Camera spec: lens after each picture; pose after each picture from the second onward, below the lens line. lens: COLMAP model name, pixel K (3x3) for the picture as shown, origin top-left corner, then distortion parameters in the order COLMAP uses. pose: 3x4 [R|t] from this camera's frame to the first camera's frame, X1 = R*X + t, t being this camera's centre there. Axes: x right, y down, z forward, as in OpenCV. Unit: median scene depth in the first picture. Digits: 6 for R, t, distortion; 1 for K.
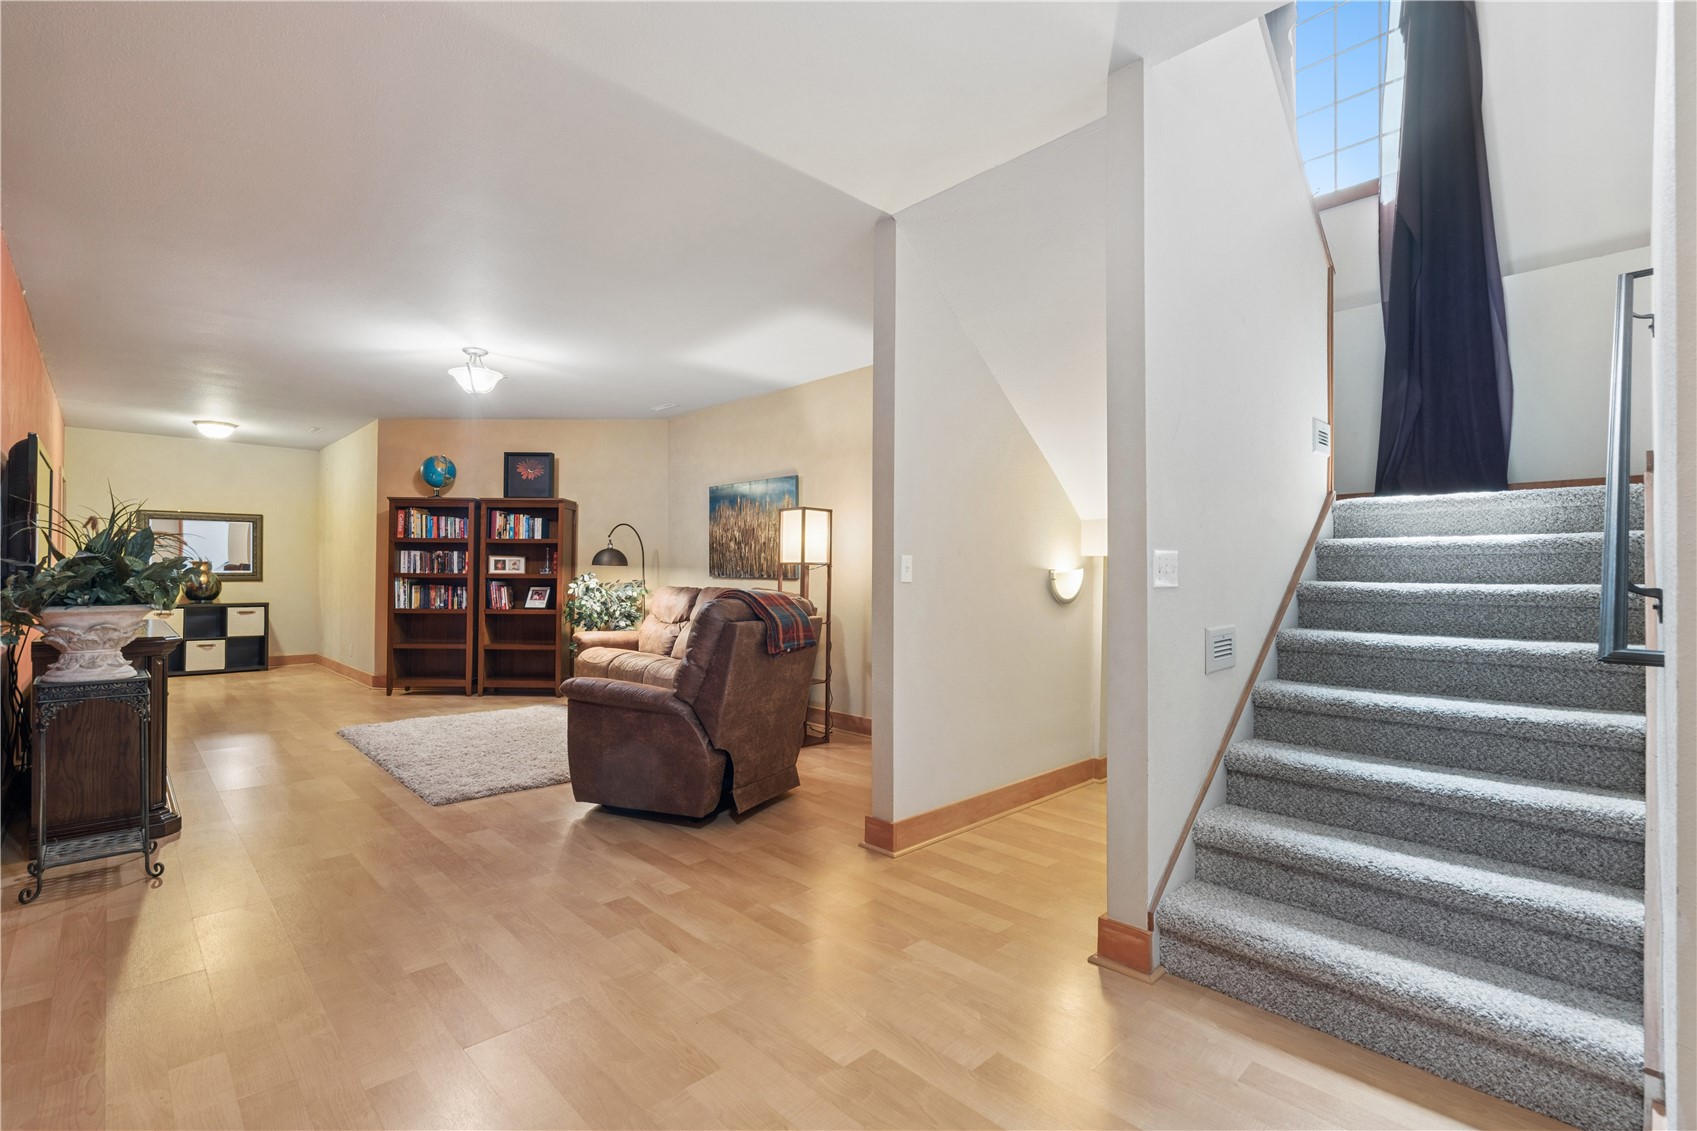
lens RADIAL K [[774.3, 0, 861.6], [0, 774.3, 567.8], [0, 0, 1]] dist [-0.003860, 0.002852]
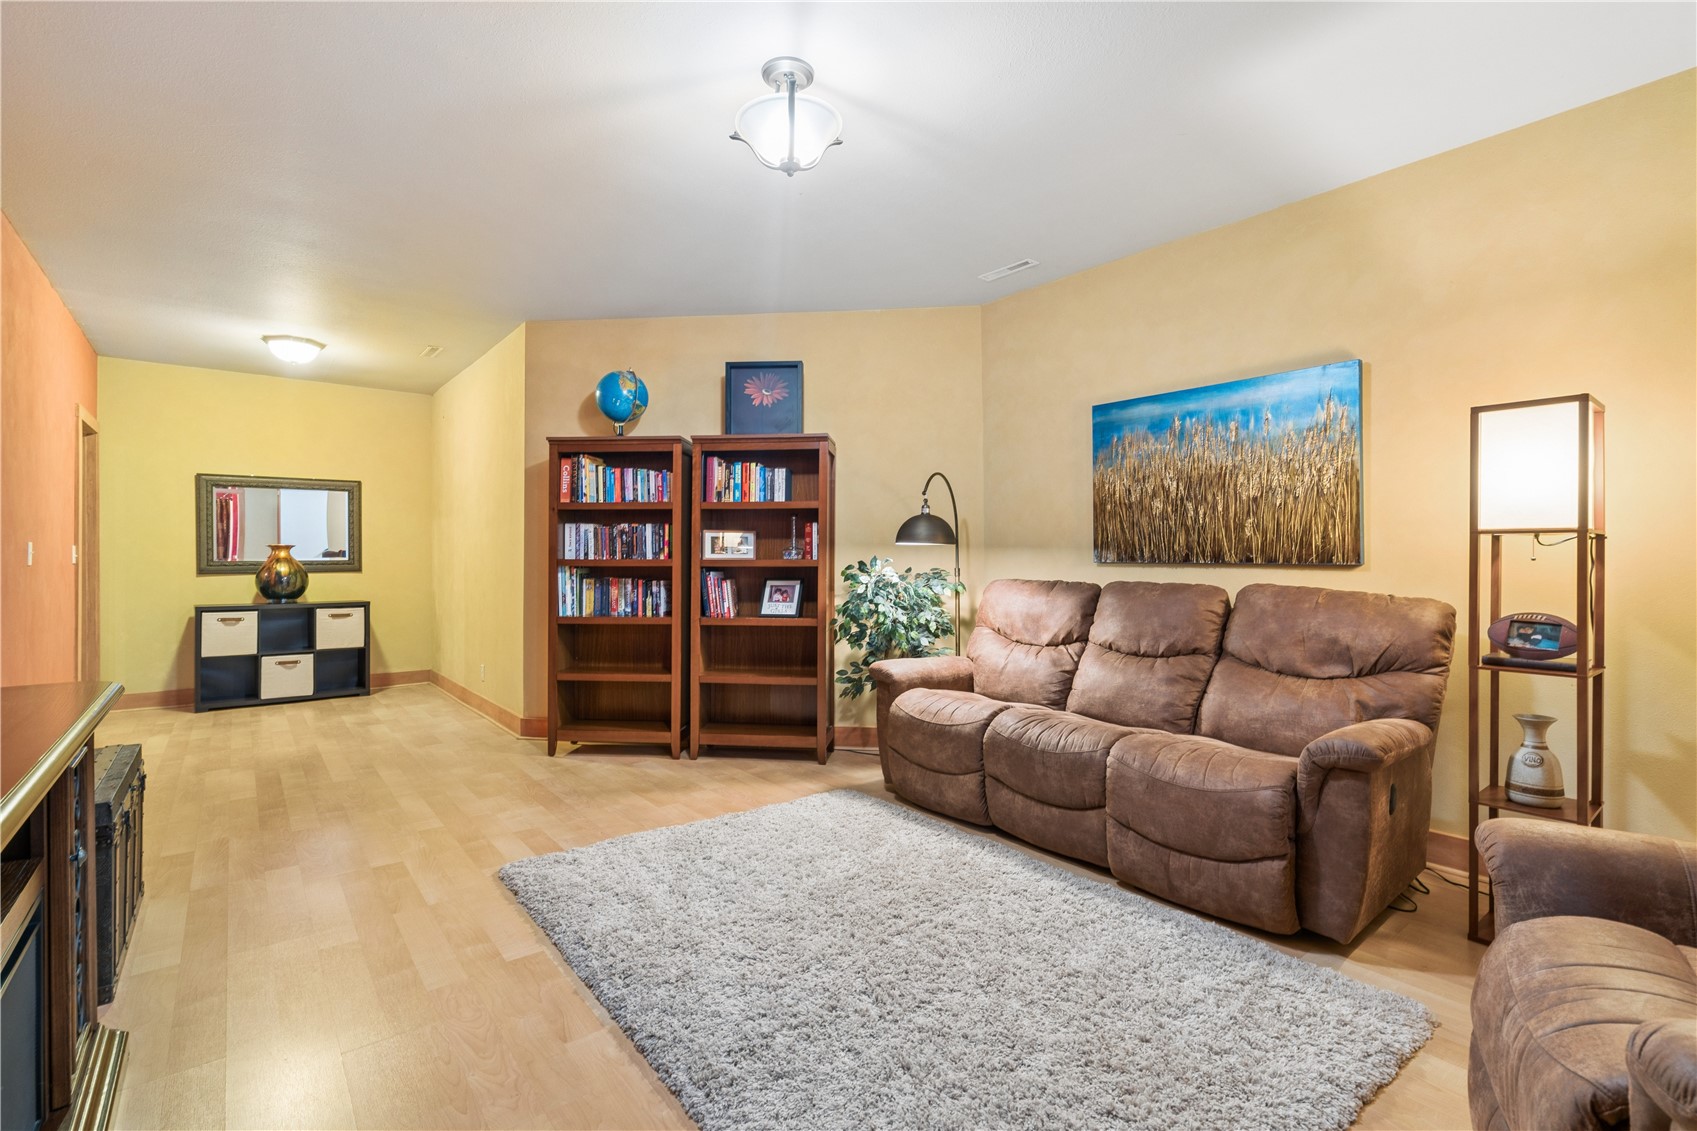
lens RADIAL K [[774.3, 0, 856.0], [0, 774.3, 554.8], [0, 0, 1]] dist [-0.003860, 0.002852]
pose [[0.995659, -0.006589, -0.092845, -0.300090], [0.006976, 0.999968, 0.003841, 0.002412], [0.092817, -0.004472, 0.995673, 0.392307]]
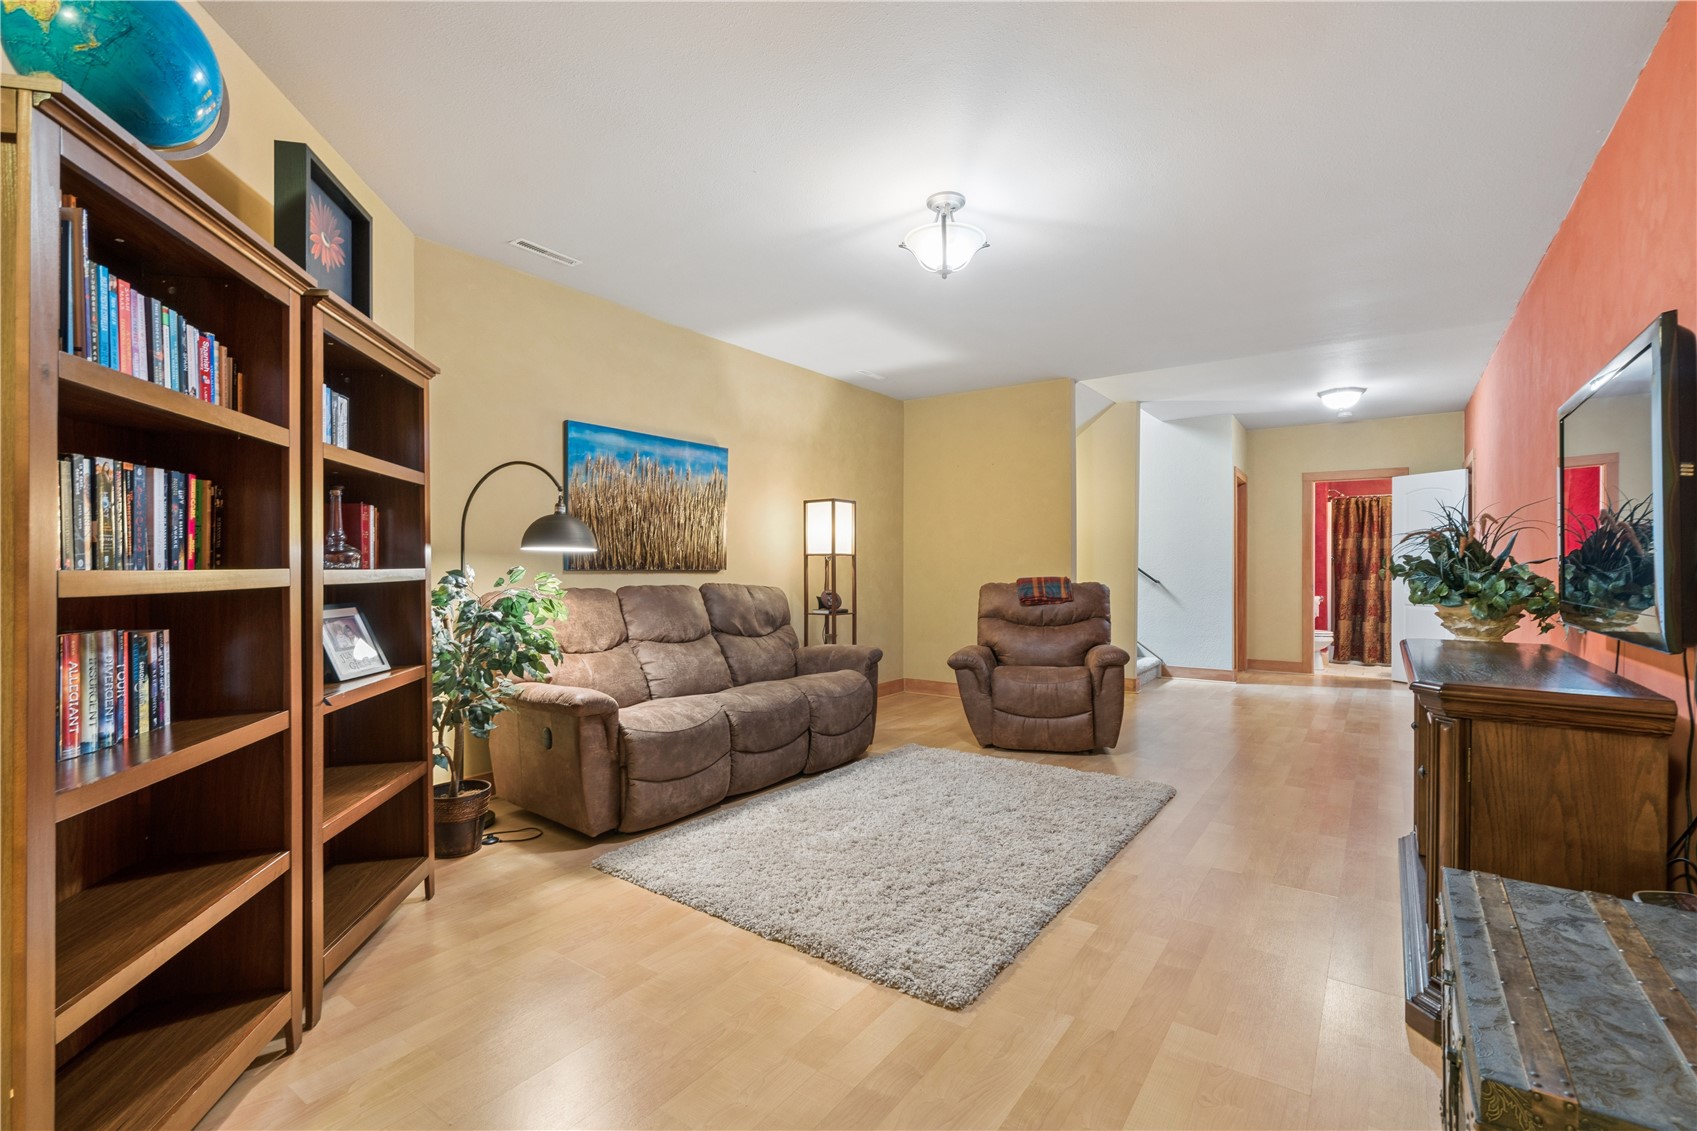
lens RADIAL K [[774.3, 0, 836.0], [0, 774.3, 571.9], [0, 0, 1]] dist [-0.003860, 0.002852]
pose [[-0.179077, -0.013634, 0.983741, -0.771531], [-0.011081, 0.999869, 0.011840, 0.003464], [-0.983773, -0.008780, -0.179205, 0.851043]]
